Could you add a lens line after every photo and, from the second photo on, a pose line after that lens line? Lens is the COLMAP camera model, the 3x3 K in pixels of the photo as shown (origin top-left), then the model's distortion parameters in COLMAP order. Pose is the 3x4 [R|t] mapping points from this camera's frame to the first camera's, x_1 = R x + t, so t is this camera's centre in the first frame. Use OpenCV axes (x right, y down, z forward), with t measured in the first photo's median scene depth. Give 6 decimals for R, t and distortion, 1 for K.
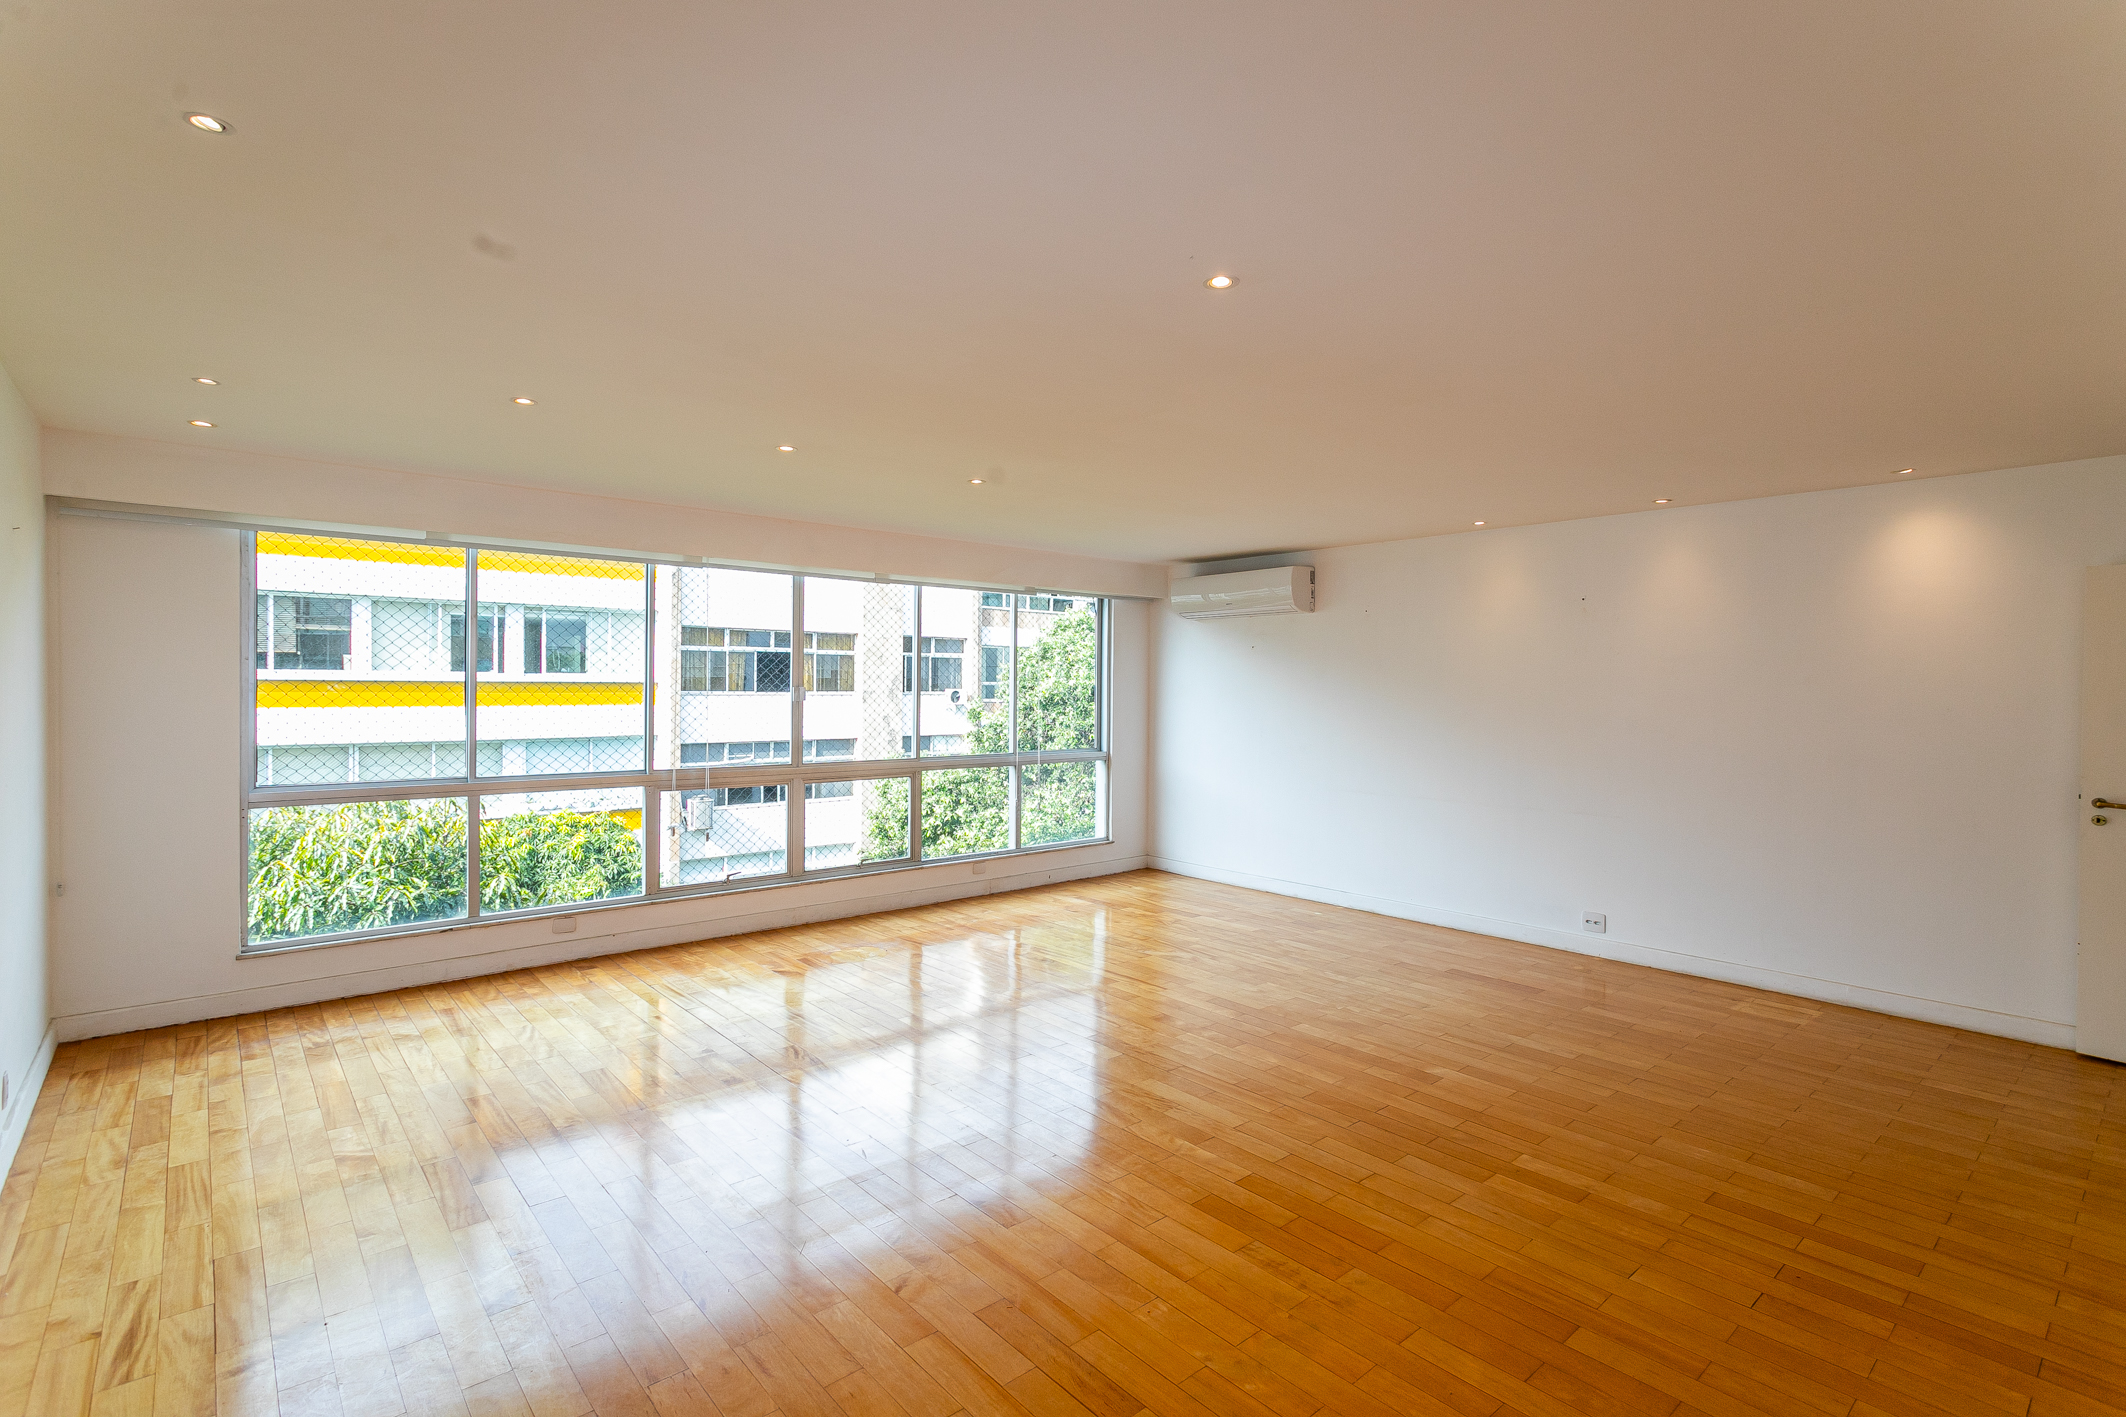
lens RADIAL K [[1009.3, 0, 1058.8], [0, 1009.3, 707.0], [0, 0, 1]] dist [-0.004491, 0.002305]
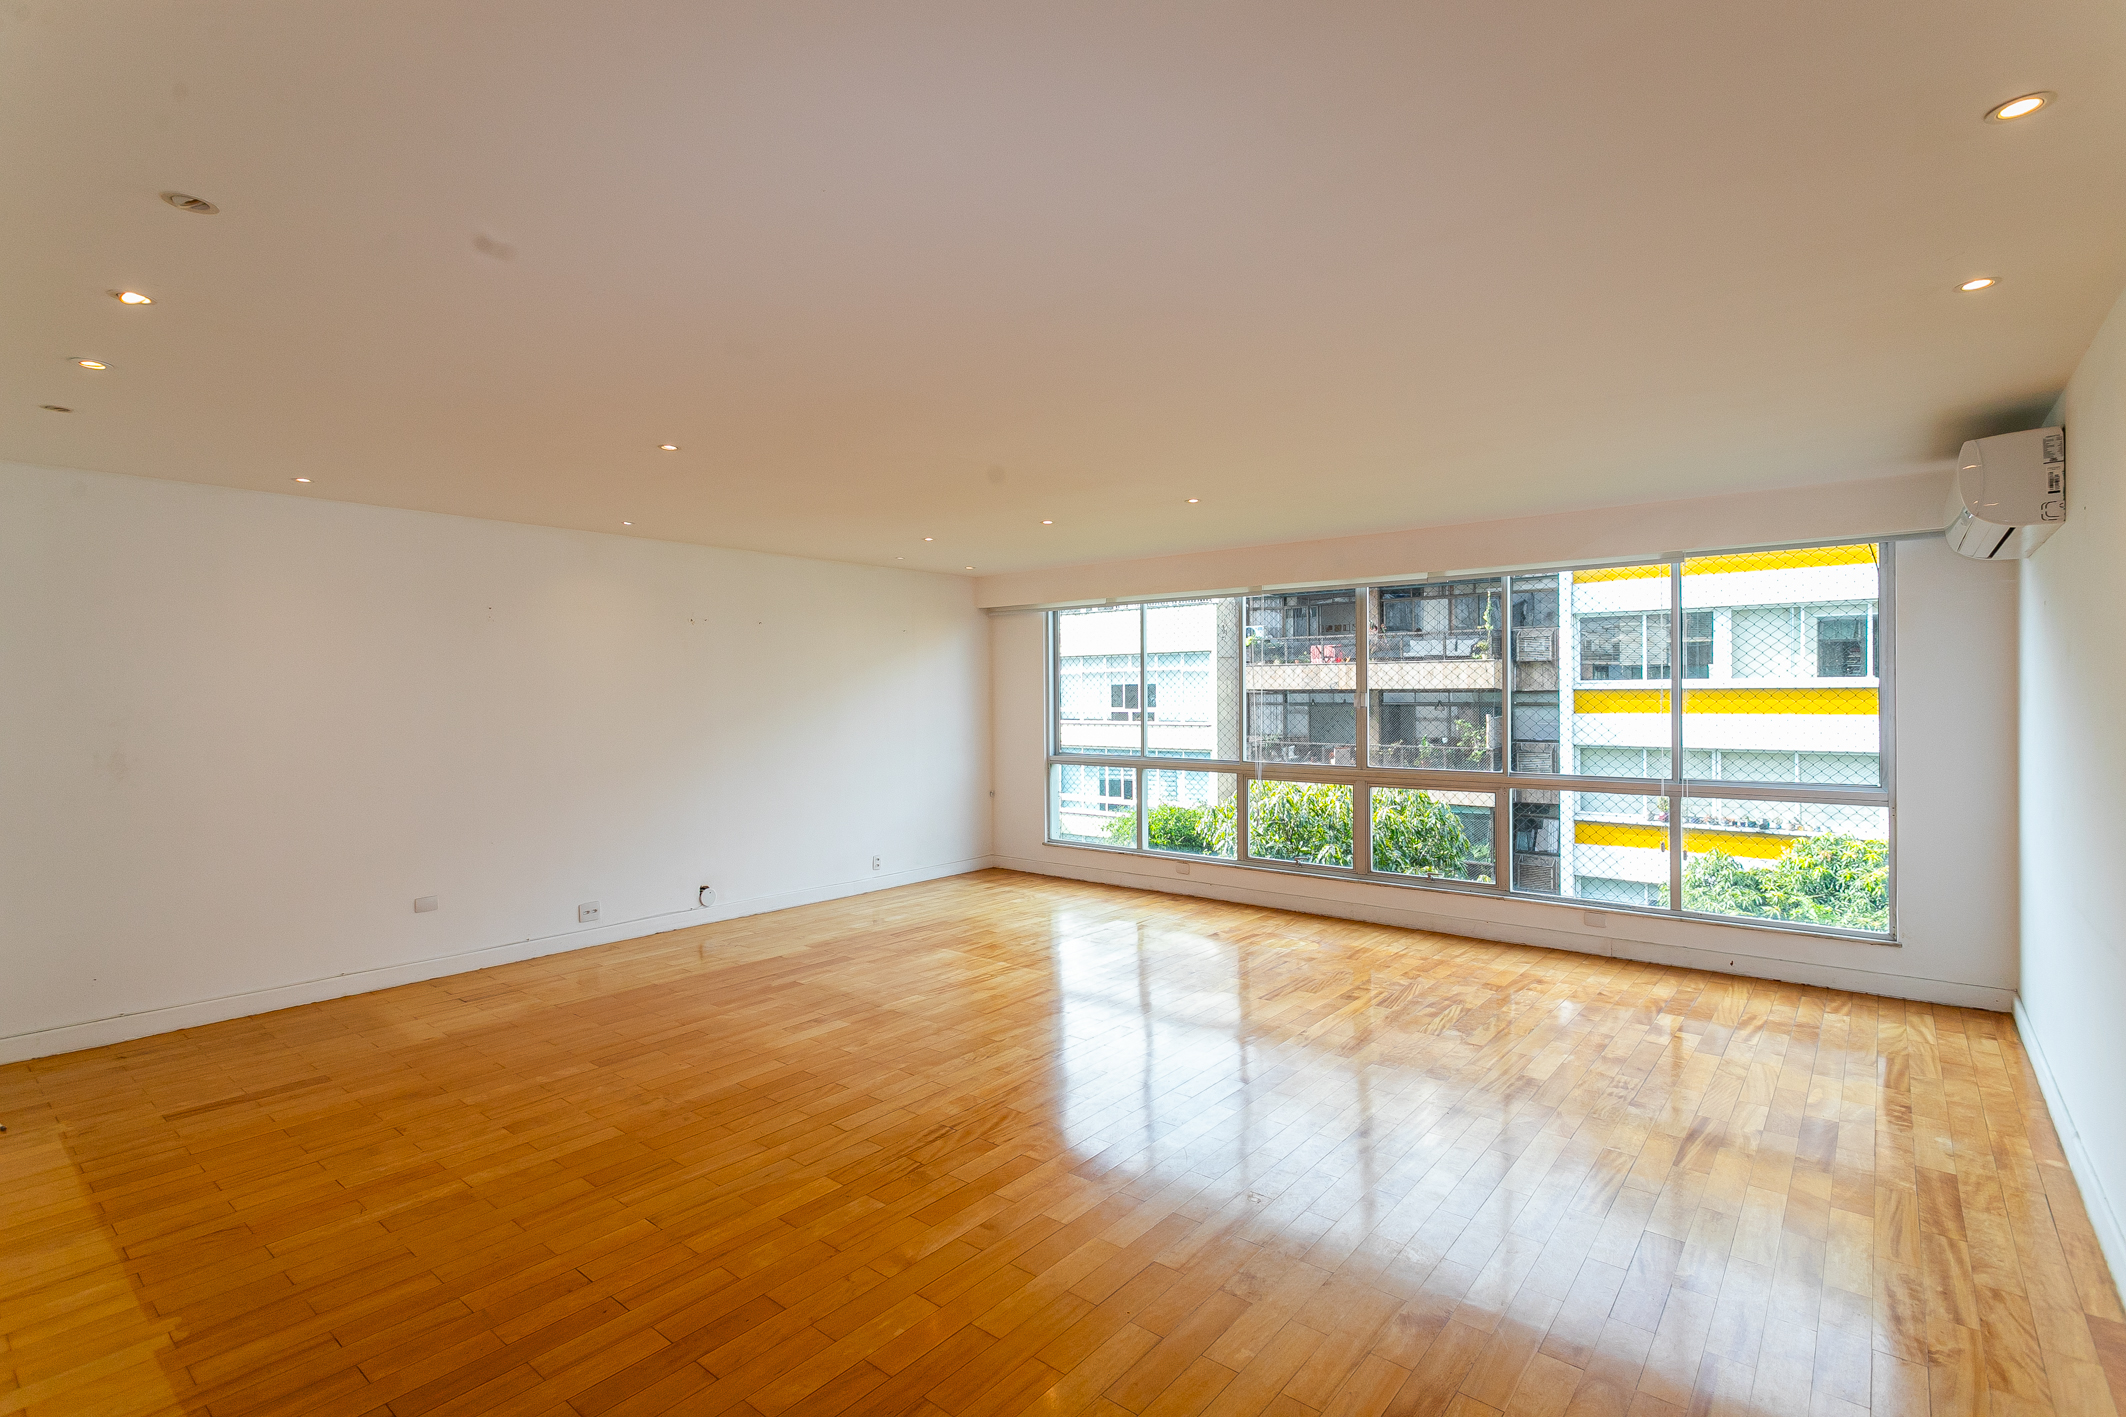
lens RADIAL K [[1009.3, 0, 1063.2], [0, 1009.3, 695.3], [0, 0, 1]] dist [-0.004491, 0.002305]
pose [[0.163388, -0.008488, -0.986525, 0.315794], [-0.010332, 0.999893, -0.010314, -0.001857], [0.986508, 0.011878, 0.163283, 0.228352]]
